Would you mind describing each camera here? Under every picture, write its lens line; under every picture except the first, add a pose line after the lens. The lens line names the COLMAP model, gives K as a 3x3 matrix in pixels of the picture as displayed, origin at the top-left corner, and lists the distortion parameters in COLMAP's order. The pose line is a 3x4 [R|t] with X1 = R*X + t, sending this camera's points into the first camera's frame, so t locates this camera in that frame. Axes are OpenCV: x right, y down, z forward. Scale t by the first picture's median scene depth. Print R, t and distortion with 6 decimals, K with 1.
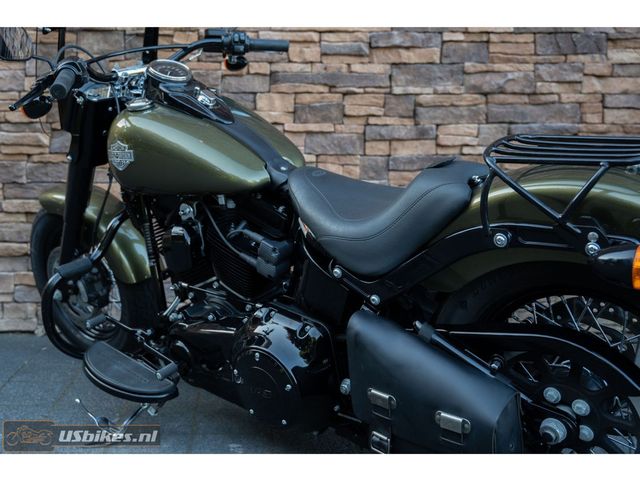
lens RADIAL K [[698.6, 0, 254.7], [0, 698.6, 220.2], [0, 0, 1]] dist [-0.052503, 0.000000]
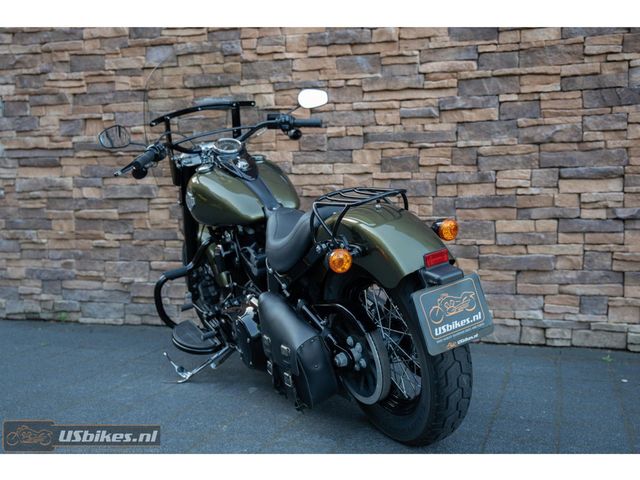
lens RADIAL K [[741.6, 0, 334.6], [0, 741.6, 240.2], [0, 0, 1]] dist [0.014676, 0.000000]
pose [[0.947839, 0.007150, -0.318669, 0.413323], [-0.016251, 0.999532, -0.025912, 0.022550], [0.318334, 0.029739, 0.947512, -0.318103]]
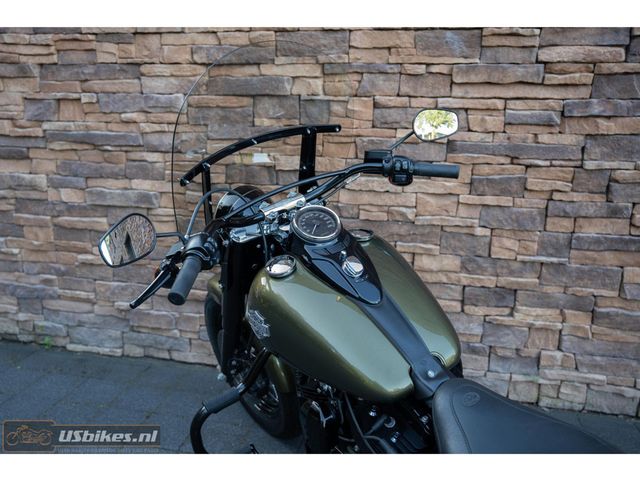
lens RADIAL K [[574.0, 0, 302.7], [0, 574.0, 232.5], [0, 0, 1]] dist [-0.042139, 0.057782]
pose [[0.968760, 0.064232, -0.239538, 0.025752], [-0.025650, 0.986648, 0.160834, -0.209263], [0.246670, -0.149665, 0.957473, 0.182334]]
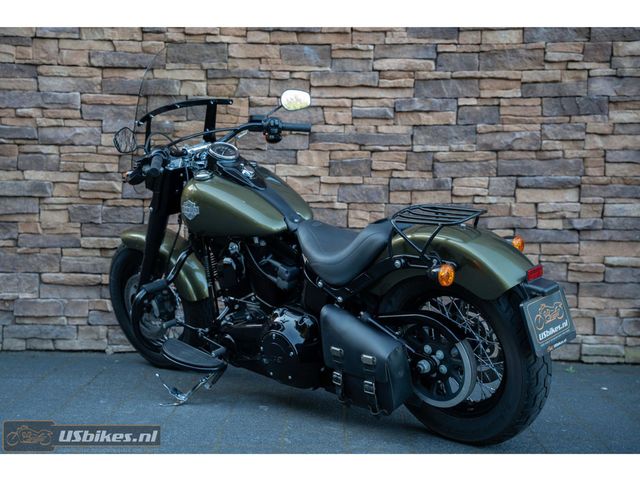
lens RADIAL K [[1026.1, 0, 305.1], [0, 1026.1, 253.3], [0, 0, 1]] dist [0.229347, 0.000000]
pose [[0.998940, 0.013775, -0.043913, 0.094595], [-0.014448, 0.999783, -0.015033, 0.018919], [0.043697, 0.015652, 0.998922, -0.741275]]
